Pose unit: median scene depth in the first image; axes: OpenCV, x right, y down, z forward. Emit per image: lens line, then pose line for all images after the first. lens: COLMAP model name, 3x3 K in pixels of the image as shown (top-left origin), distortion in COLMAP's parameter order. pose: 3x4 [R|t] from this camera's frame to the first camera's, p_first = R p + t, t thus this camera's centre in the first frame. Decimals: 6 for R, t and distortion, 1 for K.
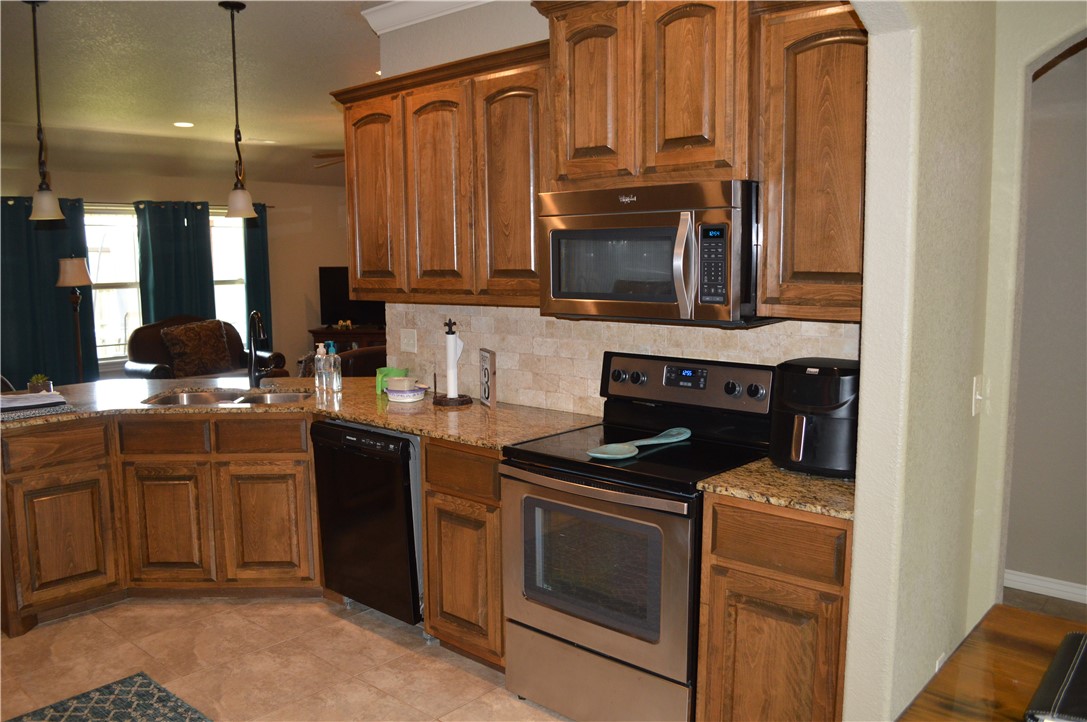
lens RADIAL K [[857.9, 0, 543.5], [0, 857.9, 361.0], [0, 0, 1]] dist [-0.076636, 0.003871]
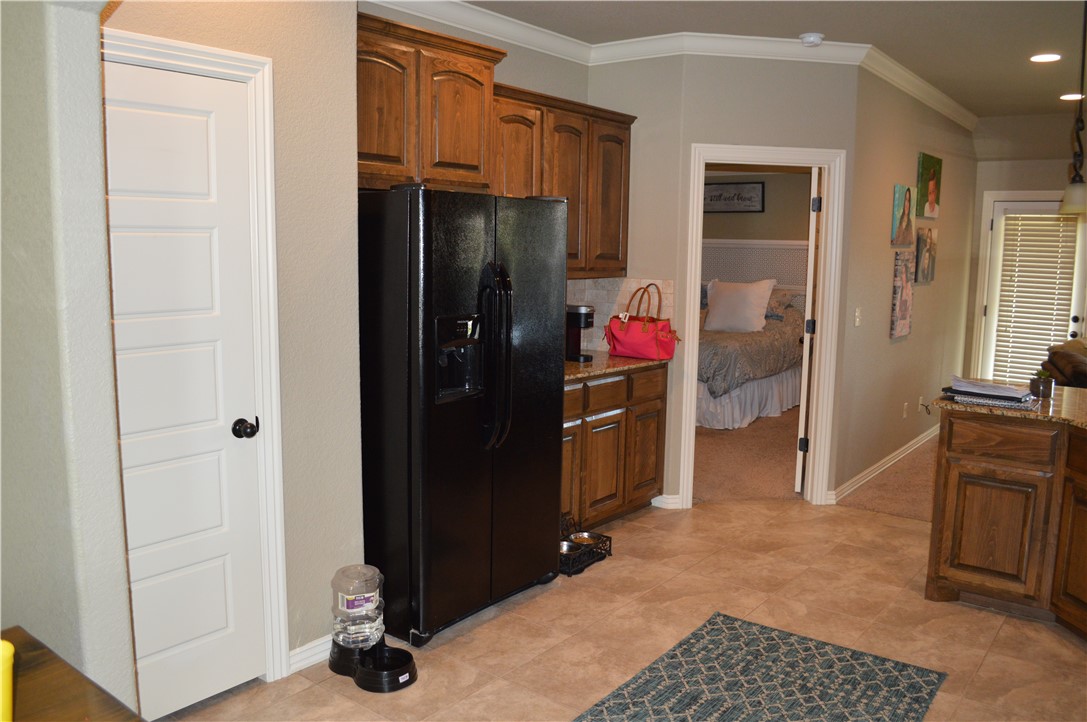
lens RADIAL K [[857.9, 0, 543.5], [0, 857.9, 361.0], [0, 0, 1]] dist [-0.076636, 0.003871]
pose [[0.058684, 0.136495, -0.988901, 0.372592], [-0.135485, 0.982532, 0.127576, -0.045027], [0.989040, 0.126495, 0.076152, 0.372746]]
